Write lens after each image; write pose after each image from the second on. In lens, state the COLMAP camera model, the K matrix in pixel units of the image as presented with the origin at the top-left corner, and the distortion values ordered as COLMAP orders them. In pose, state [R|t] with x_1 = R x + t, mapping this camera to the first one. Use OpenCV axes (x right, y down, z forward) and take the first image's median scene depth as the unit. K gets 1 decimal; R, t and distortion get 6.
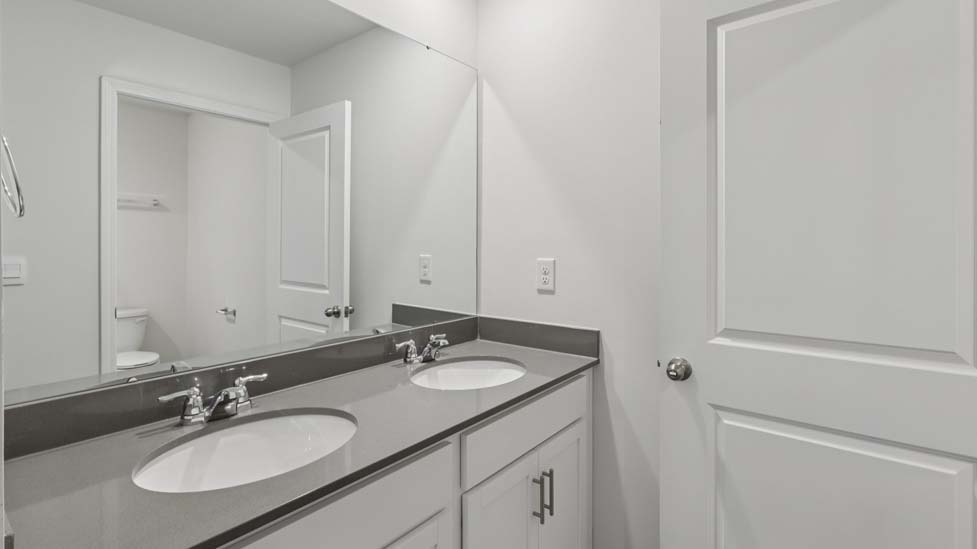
lens RADIAL K [[437.6, 0, 487.1], [0, 437.6, 267.4], [0, 0, 1]] dist [0.000037, 0.001055]
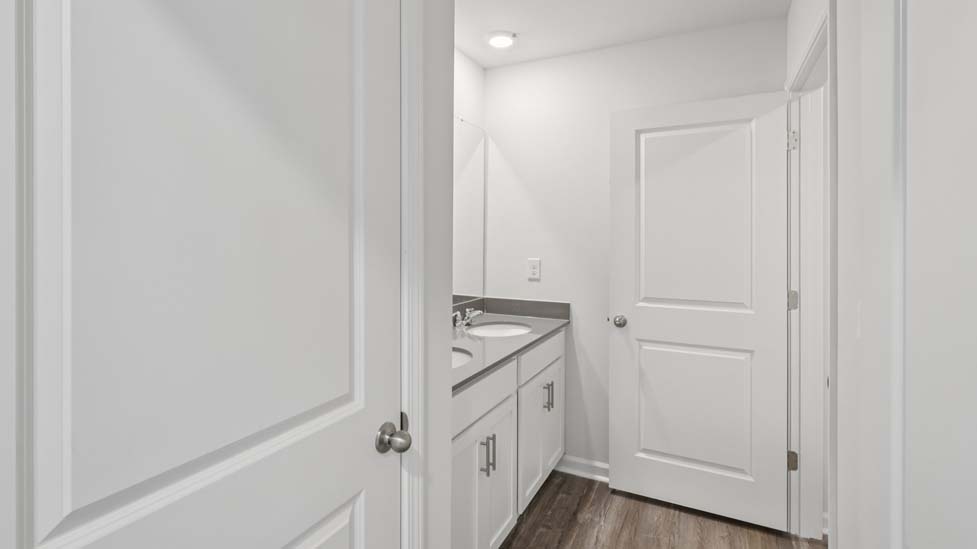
lens RADIAL K [[437.6, 0, 487.1], [0, 437.6, 267.4], [0, 0, 1]] dist [0.000037, 0.001055]
pose [[0.979220, -0.009160, 0.202594, -0.384361], [0.006979, 0.999910, 0.011476, -0.008387], [-0.202681, -0.009824, 0.979196, -0.539547]]
